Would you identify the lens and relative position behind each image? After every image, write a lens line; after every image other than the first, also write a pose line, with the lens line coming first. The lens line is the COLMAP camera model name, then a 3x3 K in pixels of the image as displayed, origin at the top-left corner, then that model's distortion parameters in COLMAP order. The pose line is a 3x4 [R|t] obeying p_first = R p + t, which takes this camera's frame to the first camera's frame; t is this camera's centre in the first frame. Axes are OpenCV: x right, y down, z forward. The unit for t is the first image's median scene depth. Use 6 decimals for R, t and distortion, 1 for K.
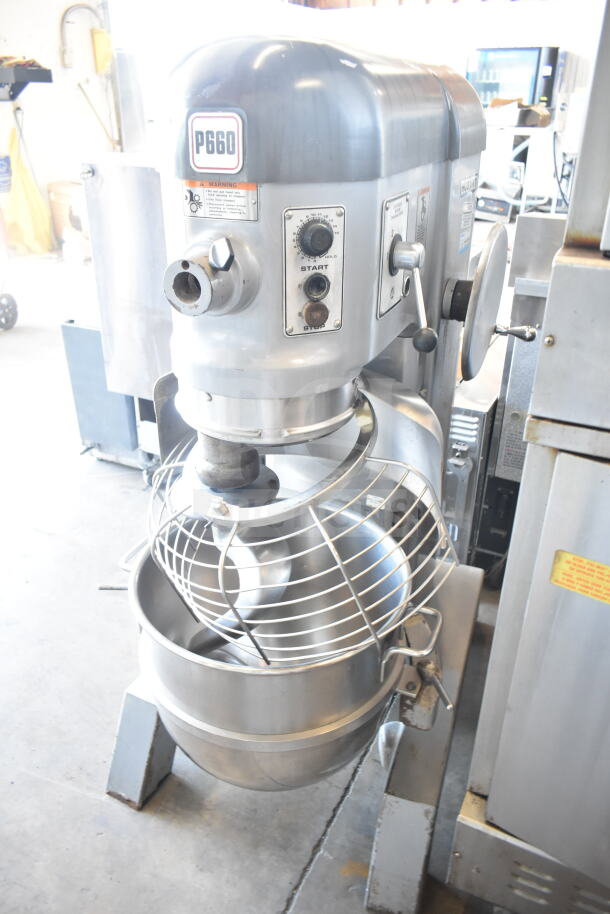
lens RADIAL K [[704.9, 0, 305.0], [0, 704.9, 457.0], [0, 0, 1]] dist [-0.005875, -0.002273]
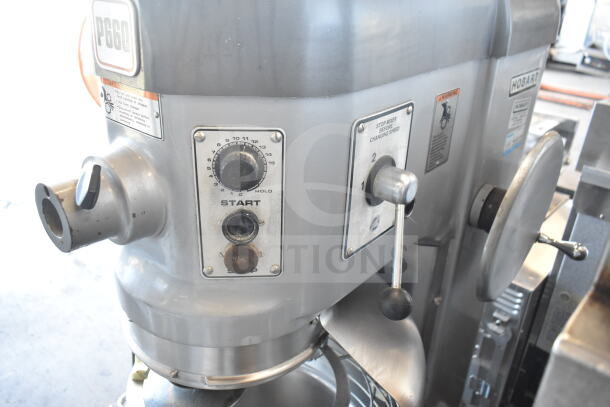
lens RADIAL K [[491.9, 0, 305.0], [0, 491.9, 203.5], [0, 0, 1]] dist [0.001445, 0.002420]
pose [[0.958559, 0.152917, -0.240375, 0.131925], [-0.159177, 0.987227, -0.006729, -0.176691], [0.236276, 0.044712, 0.970657, 0.325434]]
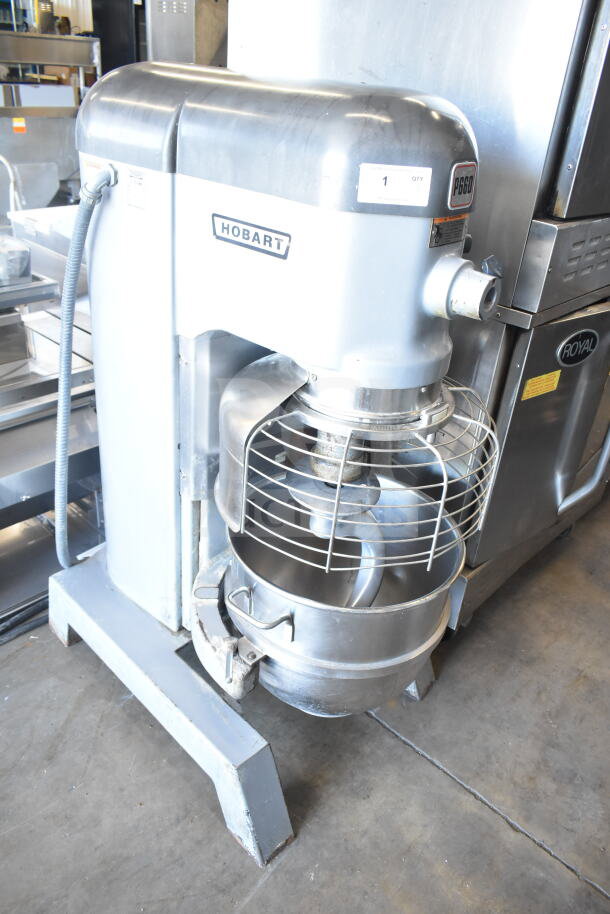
lens RADIAL K [[704.9, 0, 305.0], [0, 704.9, 457.0], [0, 0, 1]] dist [-0.005875, -0.002273]
pose [[0.283554, -0.452427, 0.845522, -0.926789], [0.378244, 0.862992, 0.334927, -0.333653], [-0.881209, 0.224843, 0.415833, 0.490095]]
